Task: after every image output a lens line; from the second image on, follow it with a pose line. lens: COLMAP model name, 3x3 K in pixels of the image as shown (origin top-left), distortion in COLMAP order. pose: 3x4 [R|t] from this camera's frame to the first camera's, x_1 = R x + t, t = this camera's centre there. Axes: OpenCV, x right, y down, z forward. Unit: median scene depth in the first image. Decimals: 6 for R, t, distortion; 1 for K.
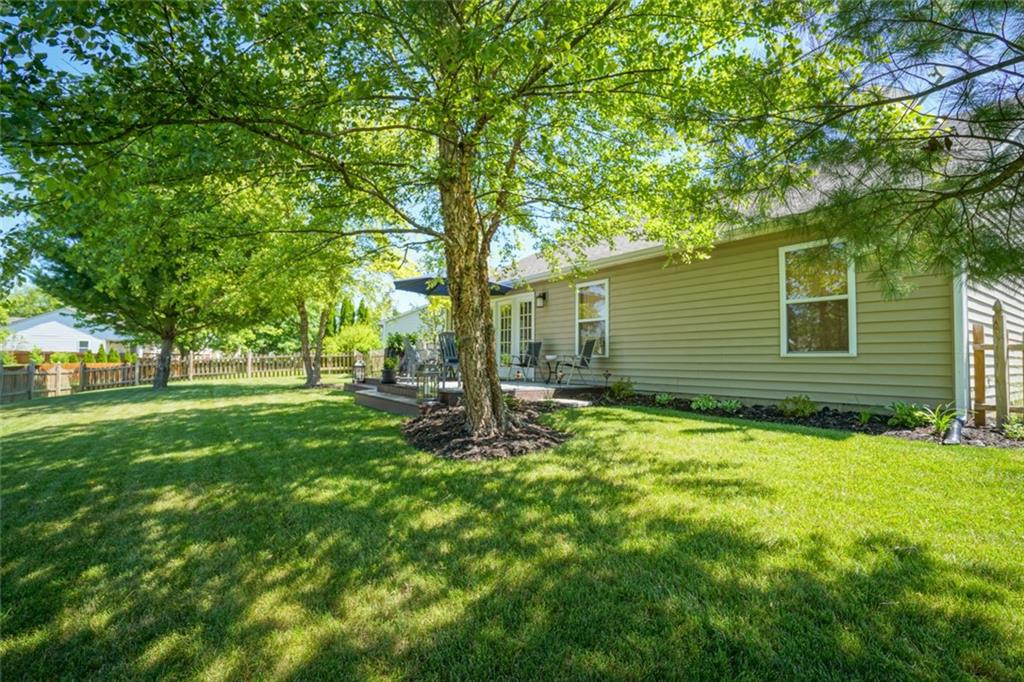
lens RADIAL K [[473.4, 0, 511.5], [0, 473.4, 334.0], [0, 0, 1]] dist [-0.080378, 0.030504]
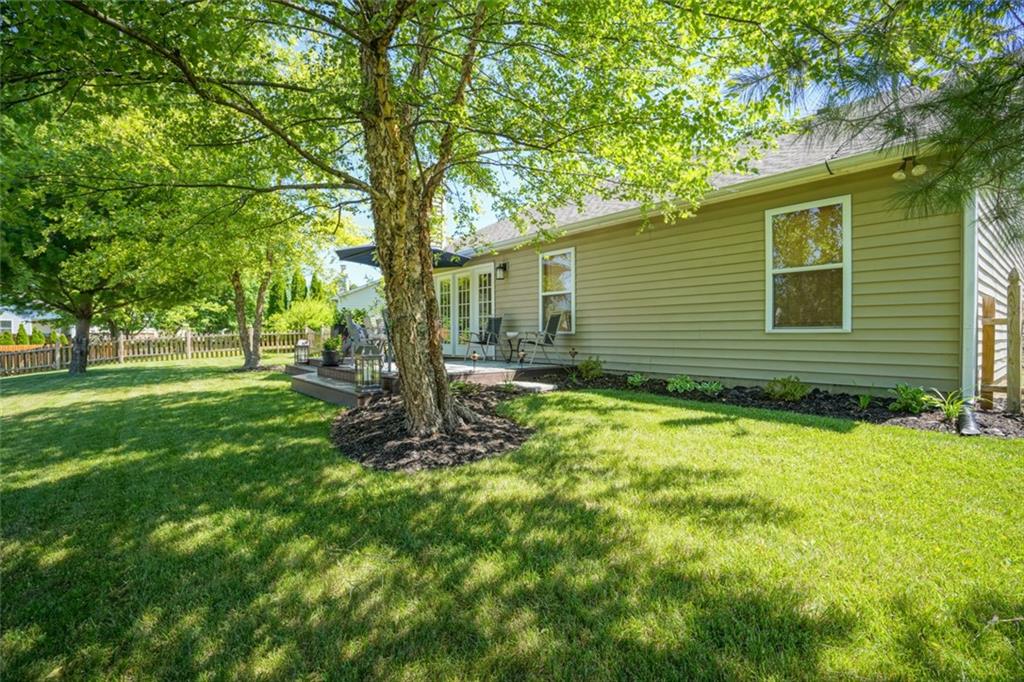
lens RADIAL K [[477.0, 0, 515.4], [0, 477.0, 340.2], [0, 0, 1]] dist [-0.056521, 0.021760]
pose [[0.996538, -0.013946, 0.081959, 0.020964], [0.008320, 0.997610, 0.068594, -0.003312], [-0.082720, -0.067675, 0.994272, 0.127556]]
